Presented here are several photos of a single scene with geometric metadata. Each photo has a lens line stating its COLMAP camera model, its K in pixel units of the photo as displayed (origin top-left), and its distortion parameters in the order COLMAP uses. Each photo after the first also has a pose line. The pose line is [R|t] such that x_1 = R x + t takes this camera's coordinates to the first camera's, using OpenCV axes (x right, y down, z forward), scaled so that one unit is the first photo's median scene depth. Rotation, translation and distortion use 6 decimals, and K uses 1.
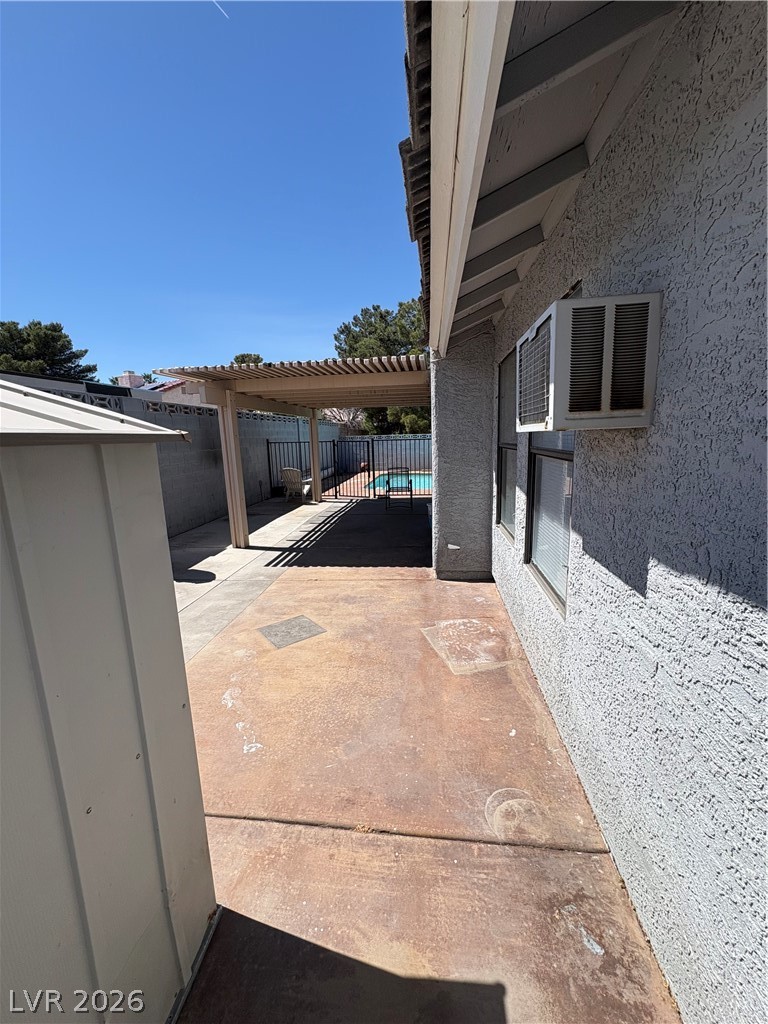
lens RADIAL K [[410.3, 0, 386.2], [0, 410.3, 511.2], [0, 0, 1]] dist [0.001187, 0.000013]
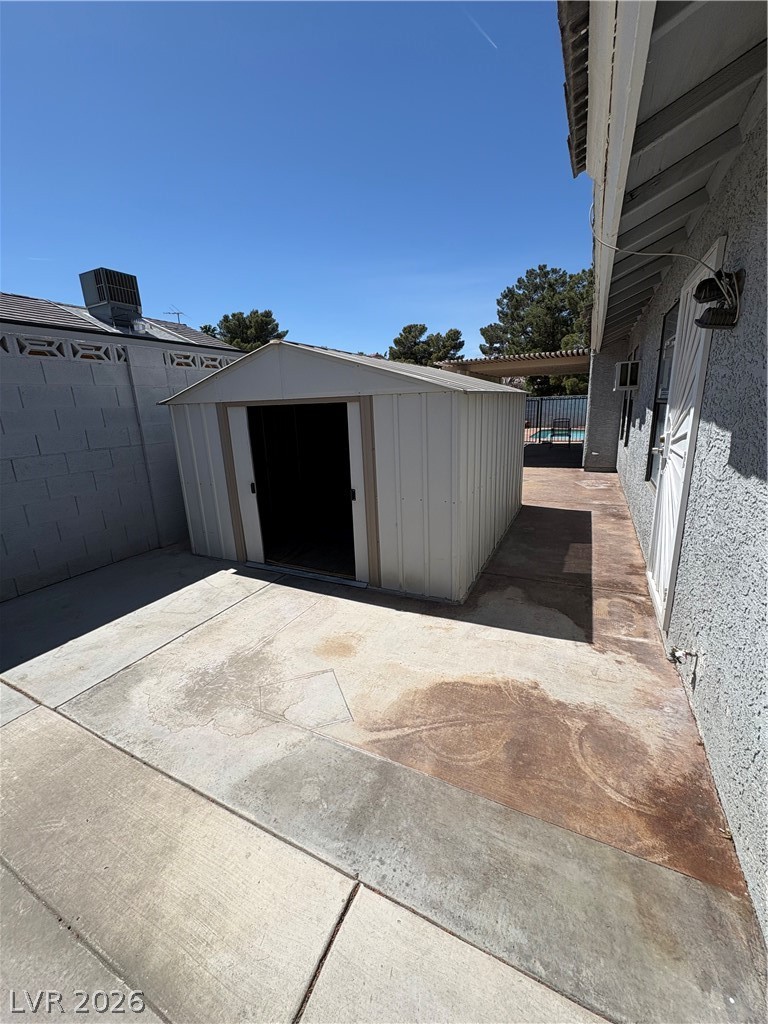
lens RADIAL K [[410.3, 0, 386.2], [0, 410.3, 511.2], [0, 0, 1]] dist [0.001187, 0.000013]
pose [[0.941695, 0.075308, -0.327931, -0.088964], [-0.047868, 0.994703, 0.090970, 0.192110], [0.333045, -0.069969, 0.940311, -0.961244]]
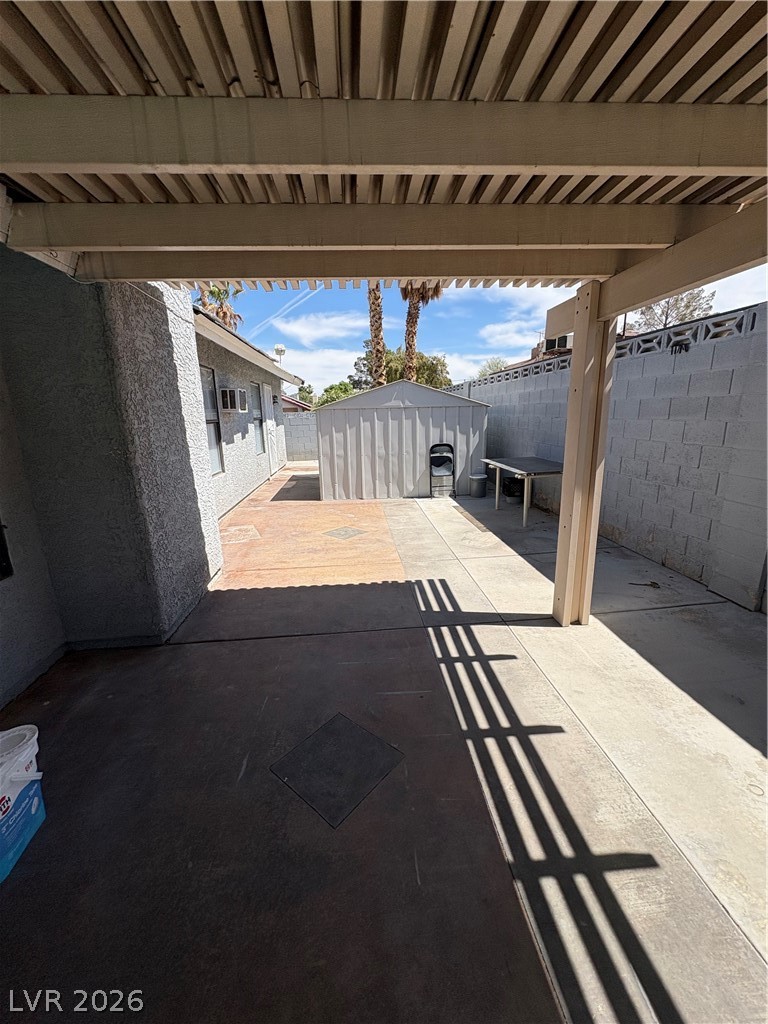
lens RADIAL K [[410.3, 0, 386.2], [0, 410.3, 511.2], [0, 0, 1]] dist [0.001187, 0.000013]
pose [[-0.979305, 0.095442, -0.178471, -0.075617], [0.014962, 0.913553, 0.406445, -0.284893], [0.201835, 0.395363, -0.896075, 1.619892]]
